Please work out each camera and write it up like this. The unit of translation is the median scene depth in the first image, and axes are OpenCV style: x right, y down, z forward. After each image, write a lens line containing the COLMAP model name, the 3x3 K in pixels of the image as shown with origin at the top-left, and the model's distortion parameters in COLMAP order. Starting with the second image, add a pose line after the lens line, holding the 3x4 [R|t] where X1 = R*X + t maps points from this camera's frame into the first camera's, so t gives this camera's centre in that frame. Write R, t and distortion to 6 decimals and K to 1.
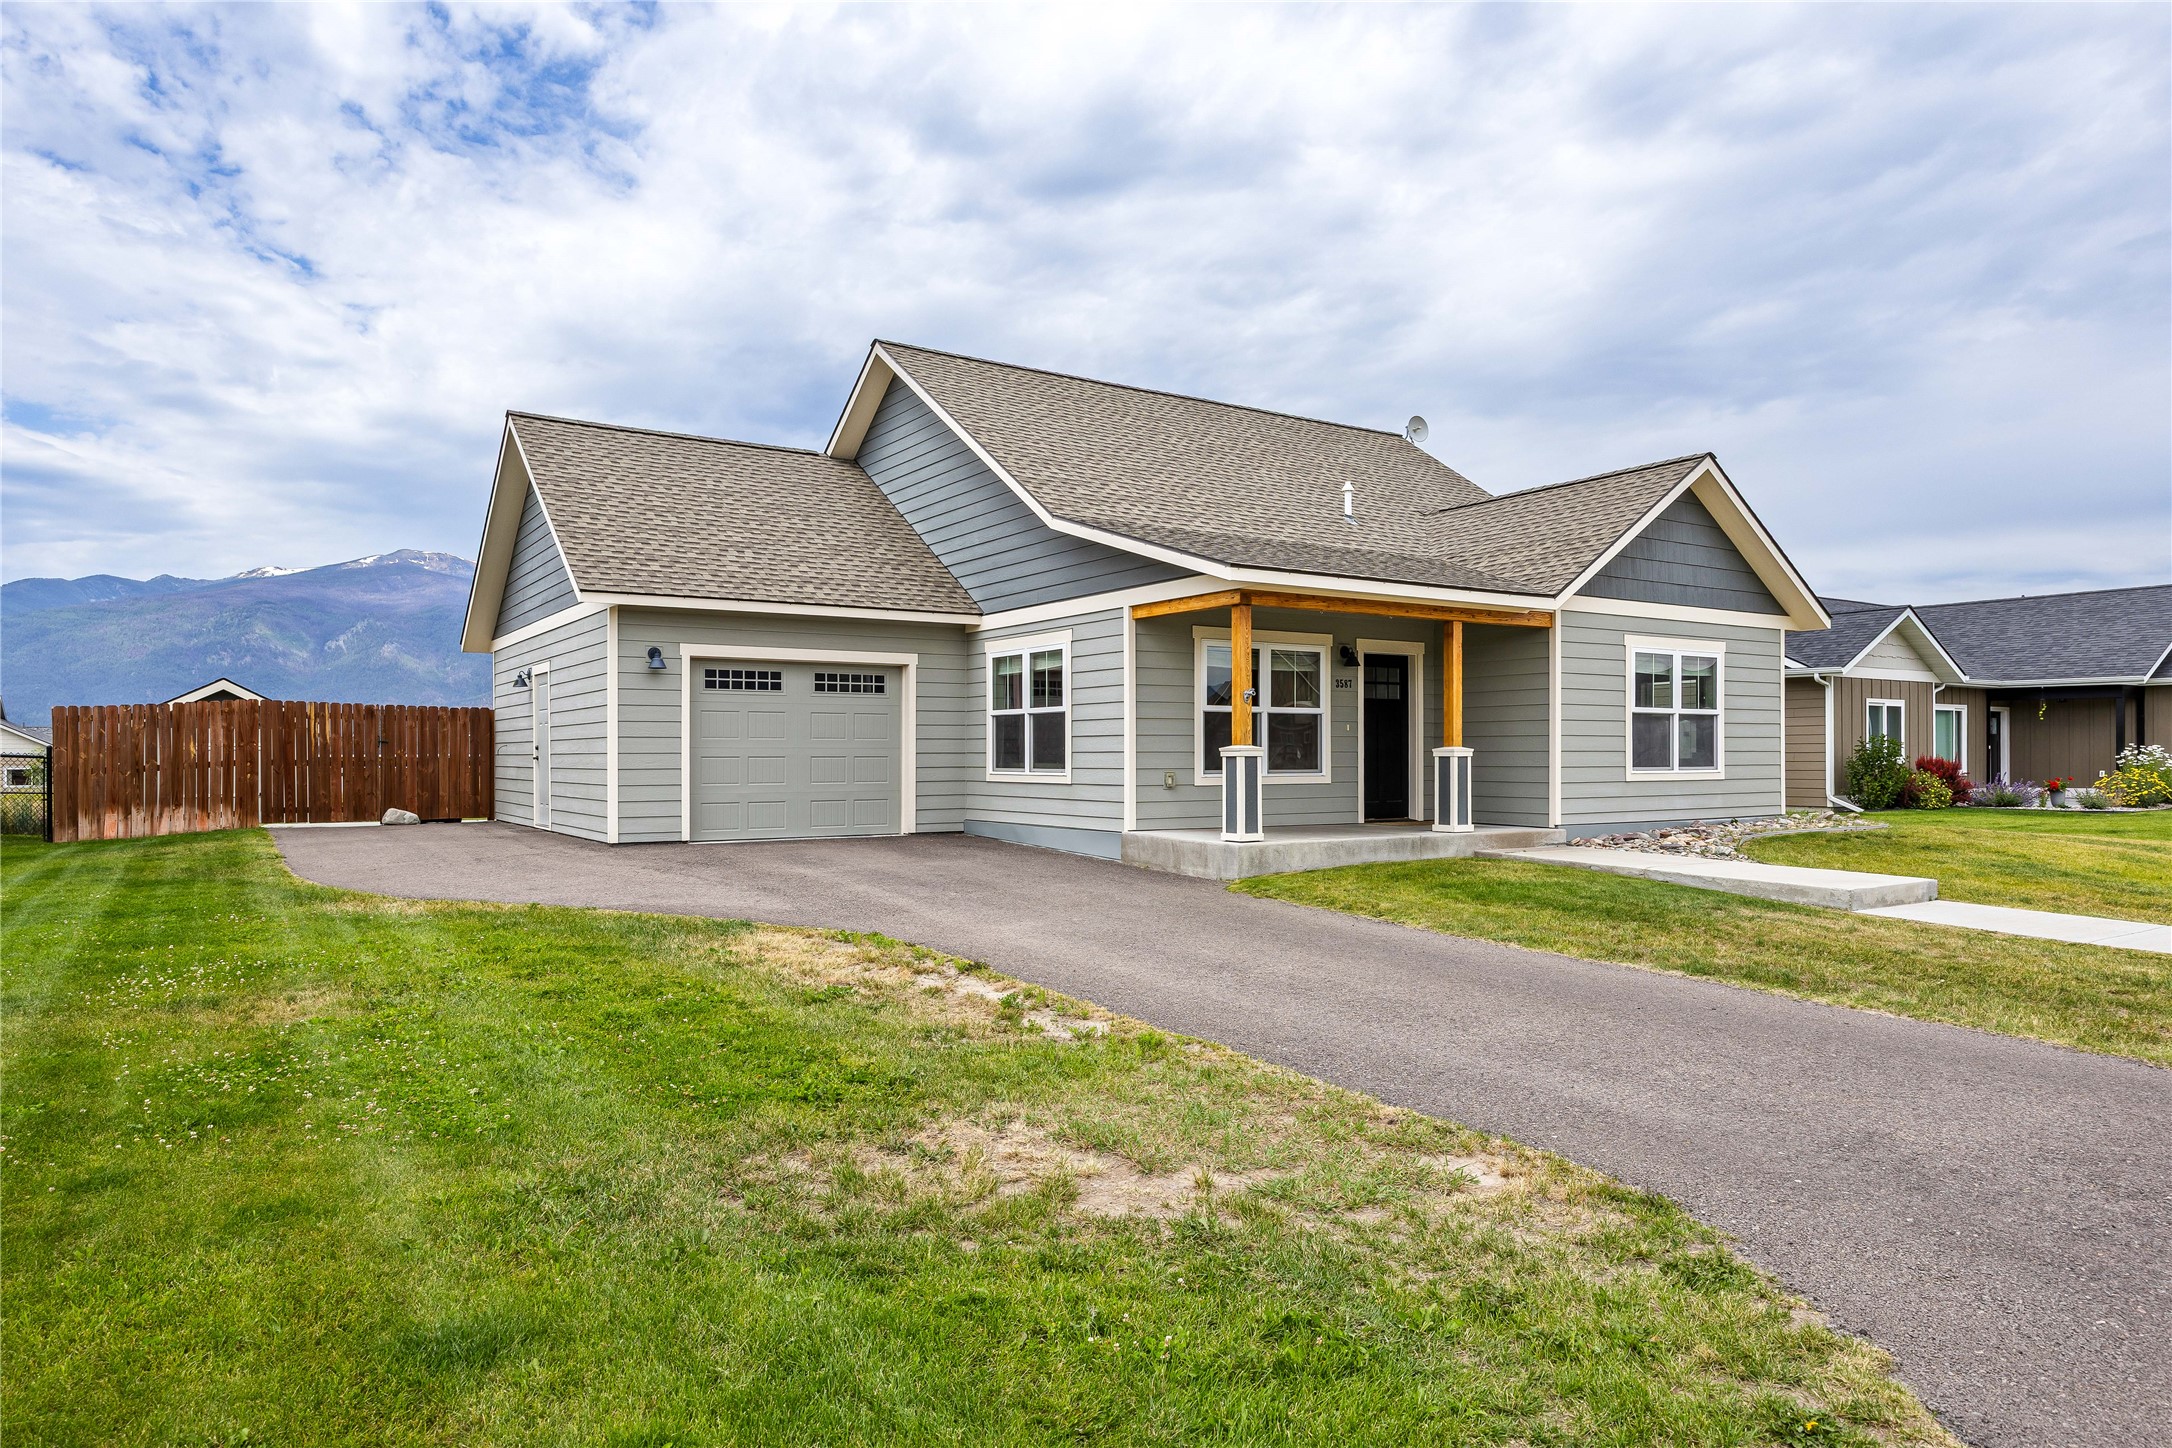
lens RADIAL K [[1333.7, 0, 1086.0], [0, 1333.7, 724.0], [0, 0, 1]] dist [-0.016855, 0.001181]
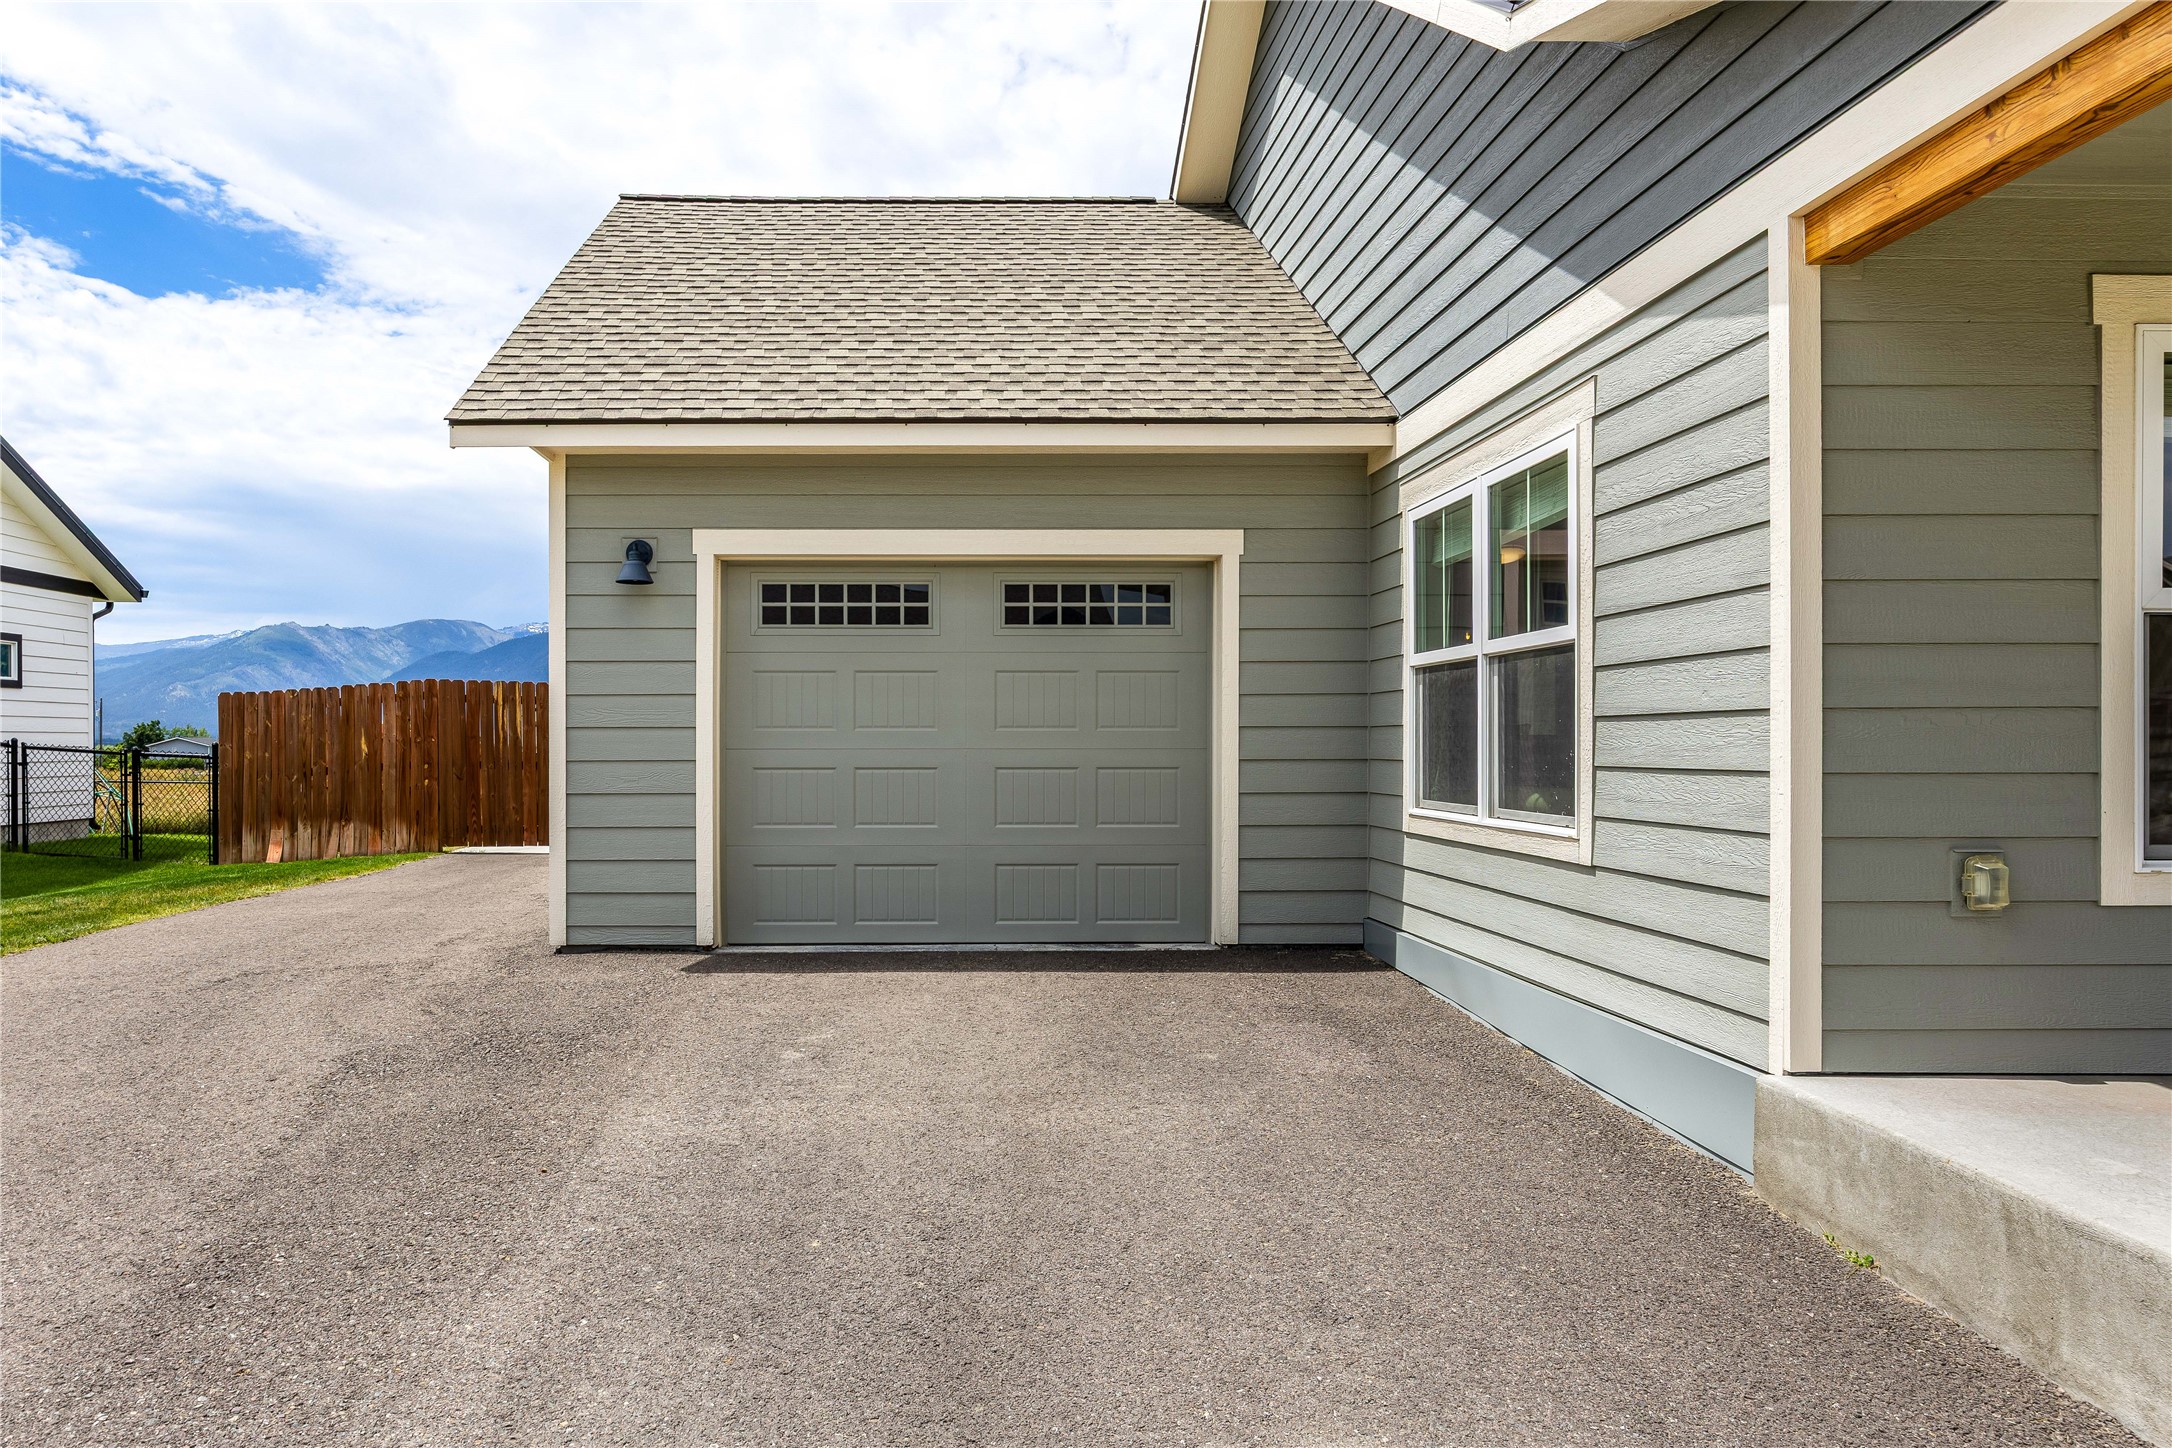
lens RADIAL K [[1363.1, 0, 956.6], [0, 1363.1, 752.6], [0, 0, 1]] dist [0.002340, 0.001234]
pose [[0.848270, 0.003167, -0.529555, 0.030966], [0.013626, 0.999520, 0.027805, 0.006187], [0.529389, -0.030802, 0.847820, 0.596657]]
